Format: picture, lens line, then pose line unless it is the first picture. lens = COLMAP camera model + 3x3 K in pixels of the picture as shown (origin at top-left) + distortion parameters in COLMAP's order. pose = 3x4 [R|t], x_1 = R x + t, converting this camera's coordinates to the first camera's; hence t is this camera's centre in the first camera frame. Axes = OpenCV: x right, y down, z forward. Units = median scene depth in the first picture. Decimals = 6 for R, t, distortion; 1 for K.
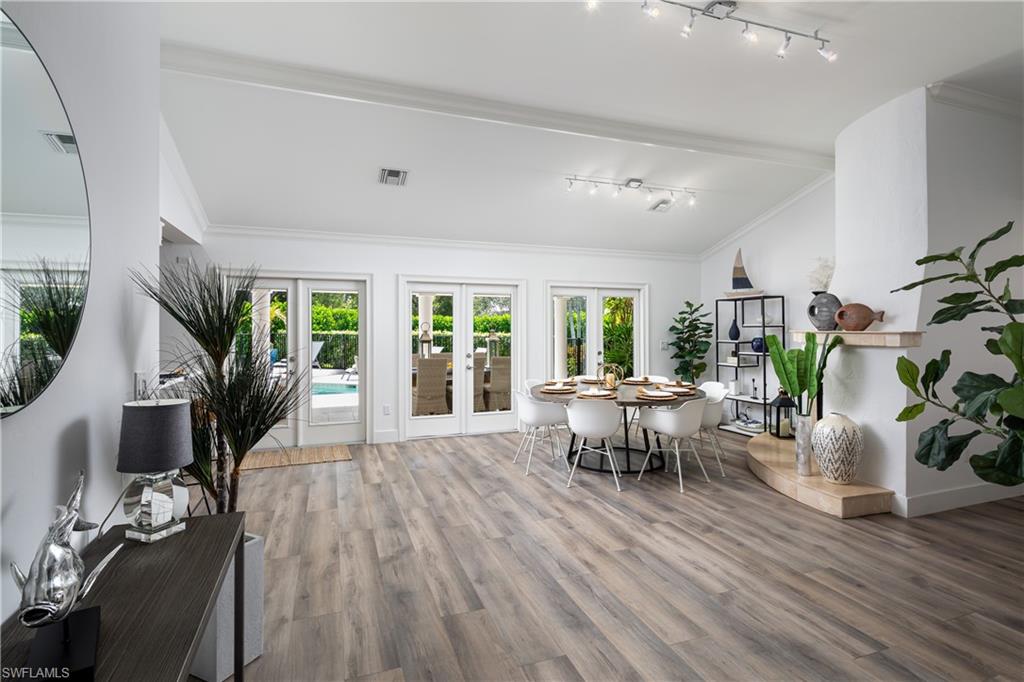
lens RADIAL K [[495.4, 0, 508.1], [0, 495.4, 332.9], [0, 0, 1]] dist [0.005082, -0.000974]
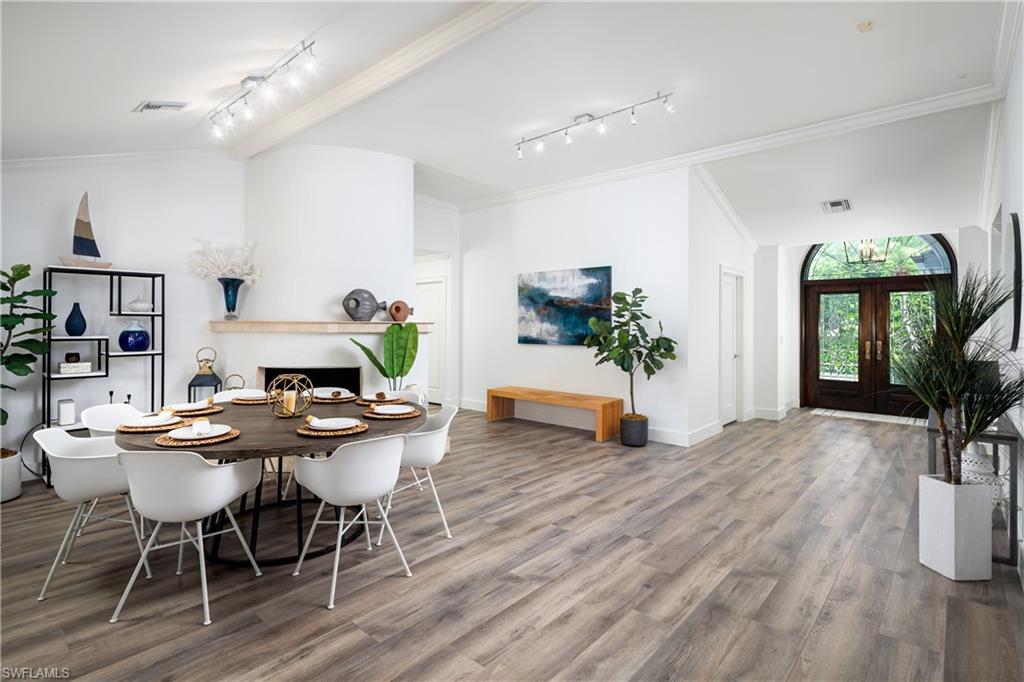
lens RADIAL K [[495.4, 0, 506.4], [0, 495.4, 335.6], [0, 0, 1]] dist [0.005082, -0.000974]
pose [[-0.471549, -0.024538, 0.881498, -0.598887], [-0.000387, 0.999618, 0.027619, -0.005348], [-0.881840, 0.012683, -0.471378, 1.374602]]
